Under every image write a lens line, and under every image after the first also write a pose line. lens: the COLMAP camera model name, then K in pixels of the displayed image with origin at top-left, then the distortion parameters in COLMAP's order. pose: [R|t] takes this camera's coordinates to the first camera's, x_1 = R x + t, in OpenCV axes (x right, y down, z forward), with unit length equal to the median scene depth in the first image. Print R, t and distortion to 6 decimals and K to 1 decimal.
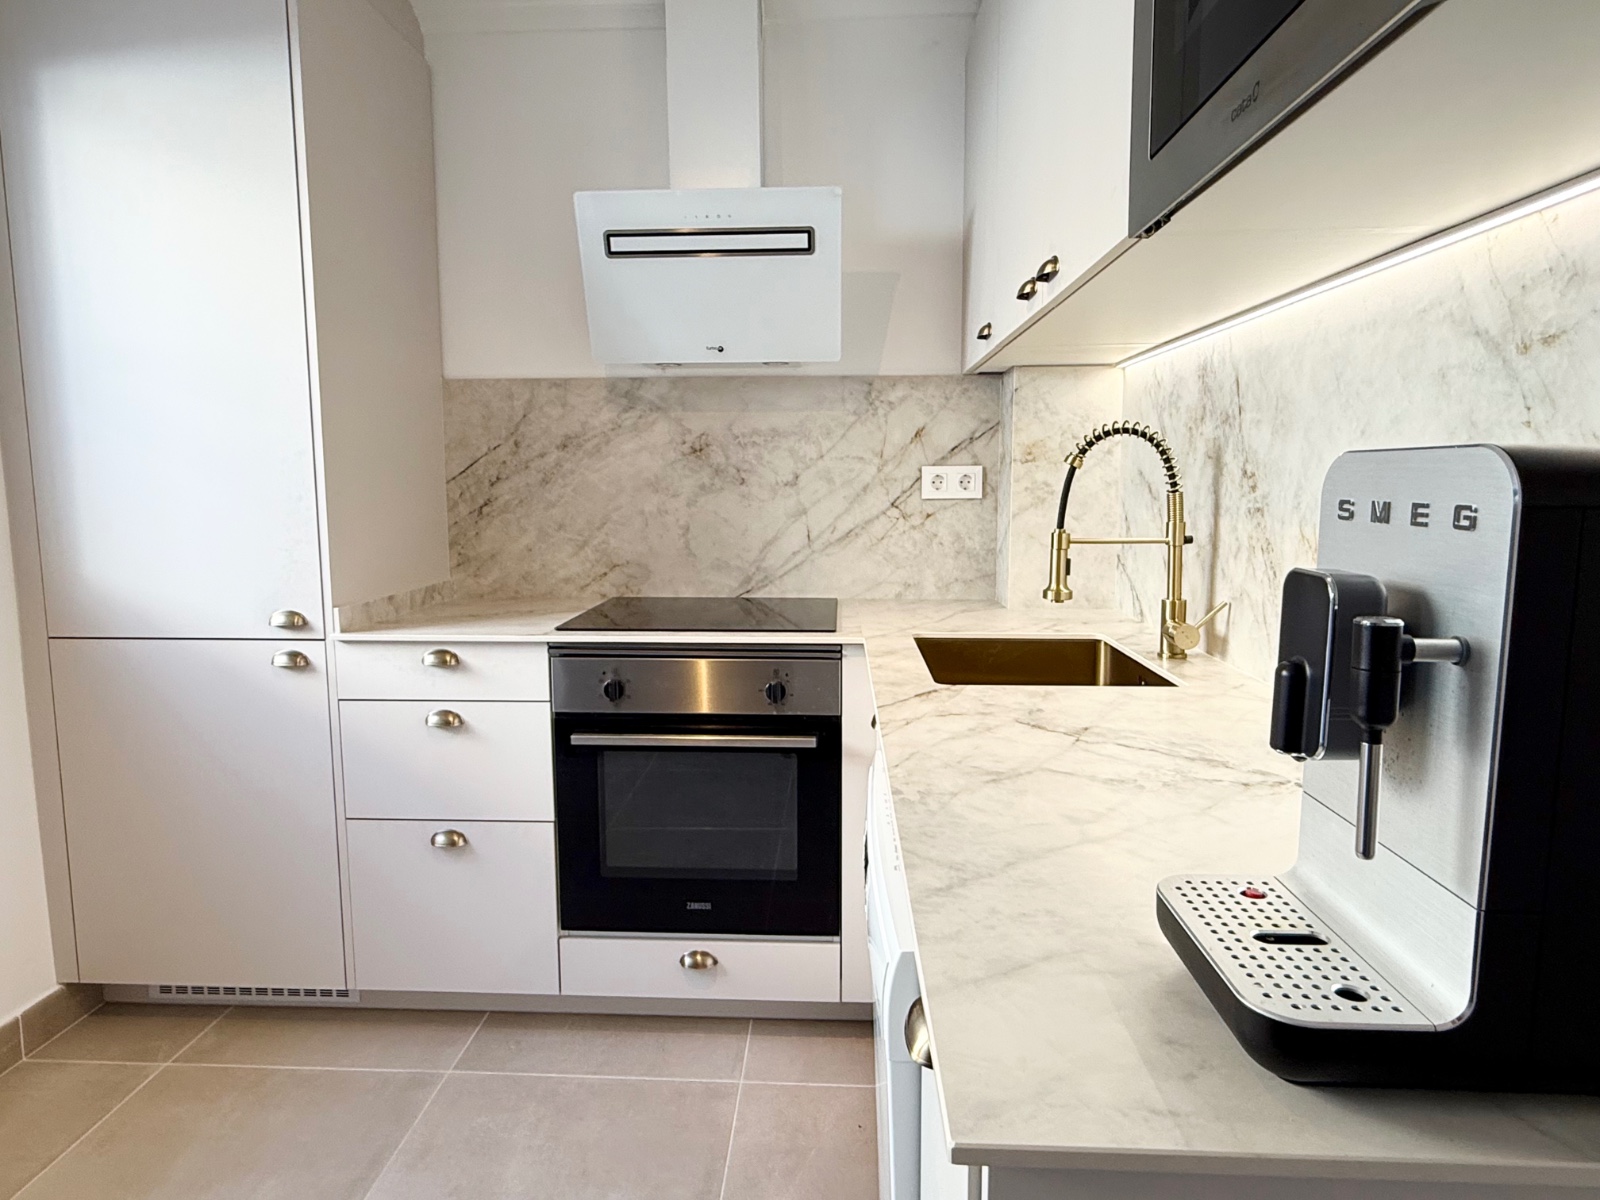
lens RADIAL K [[943.8, 0, 797.5], [0, 943.8, 595.6], [0, 0, 1]] dist [-0.012723, -0.001181]
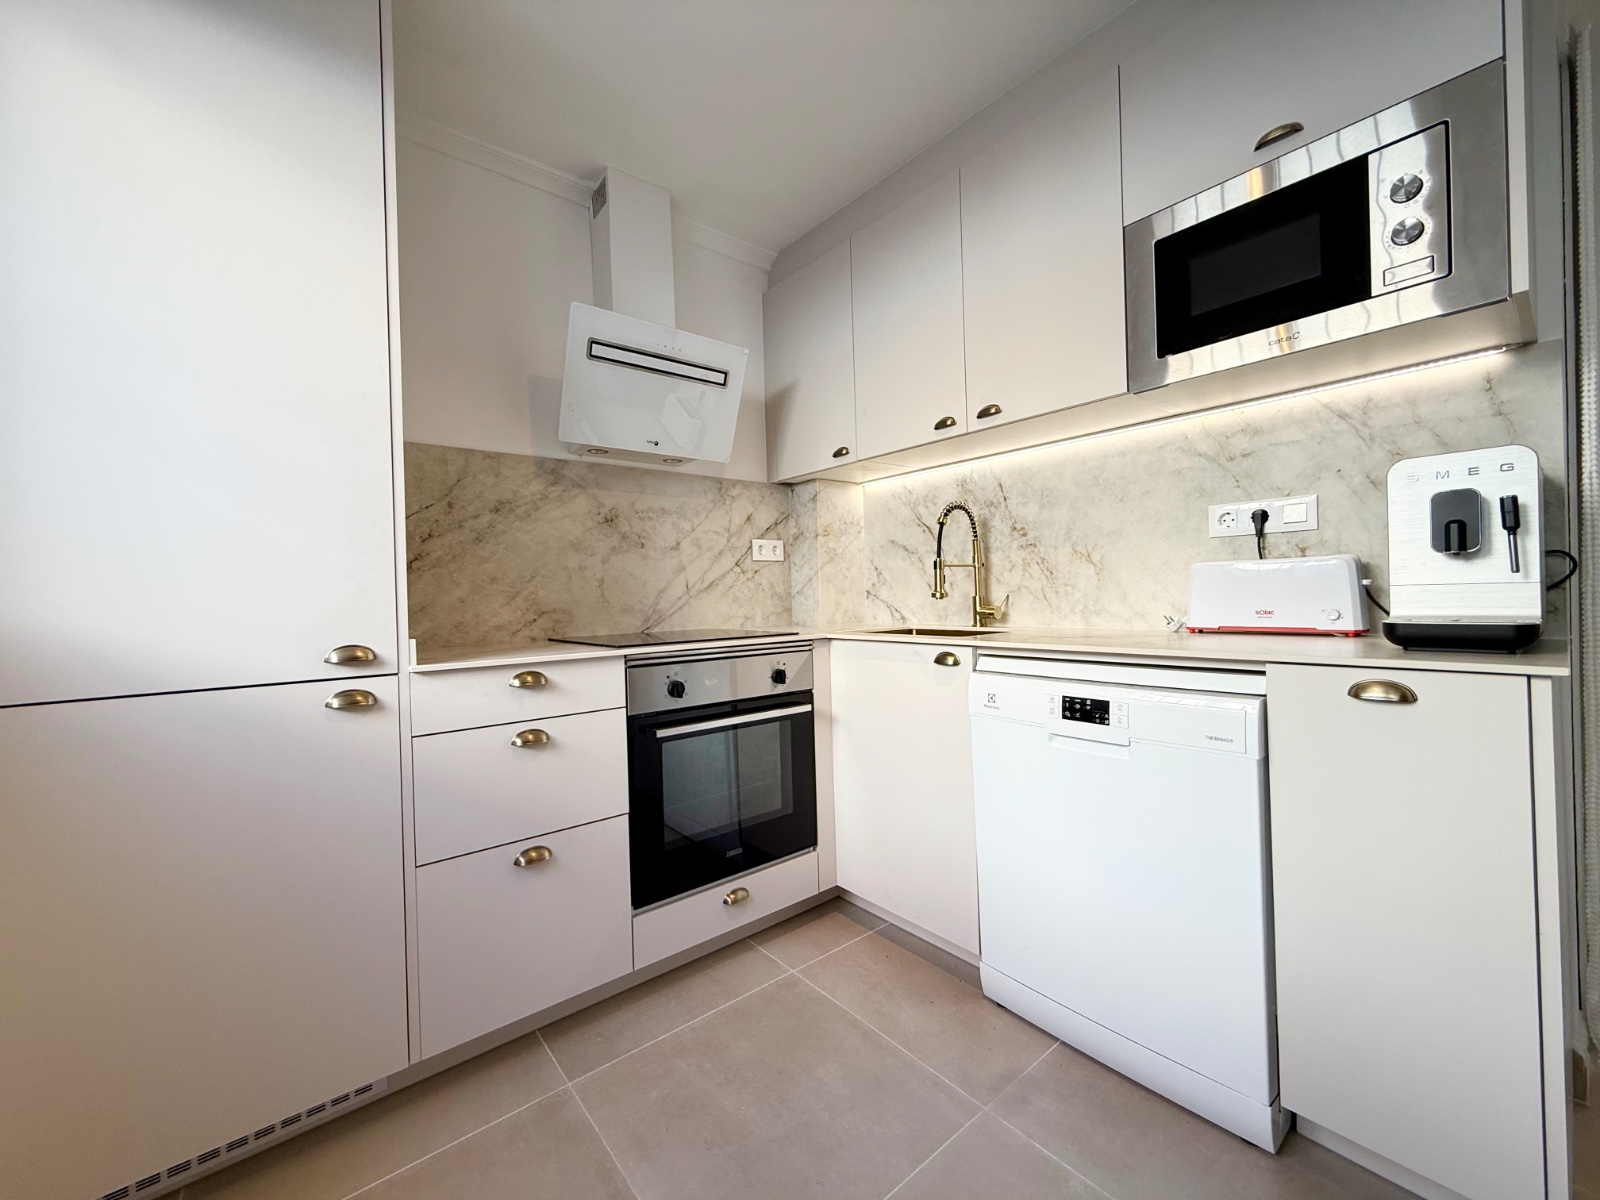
lens RADIAL K [[639.8, 0, 800.9], [0, 639.8, 600.7], [0, 0, 1]] dist [-0.002747, 0.000300]
pose [[0.738038, -0.022346, 0.674389, -0.514397], [0.108922, 0.990289, -0.086388, 0.059971], [-0.665910, 0.137214, 0.733305, 0.202753]]
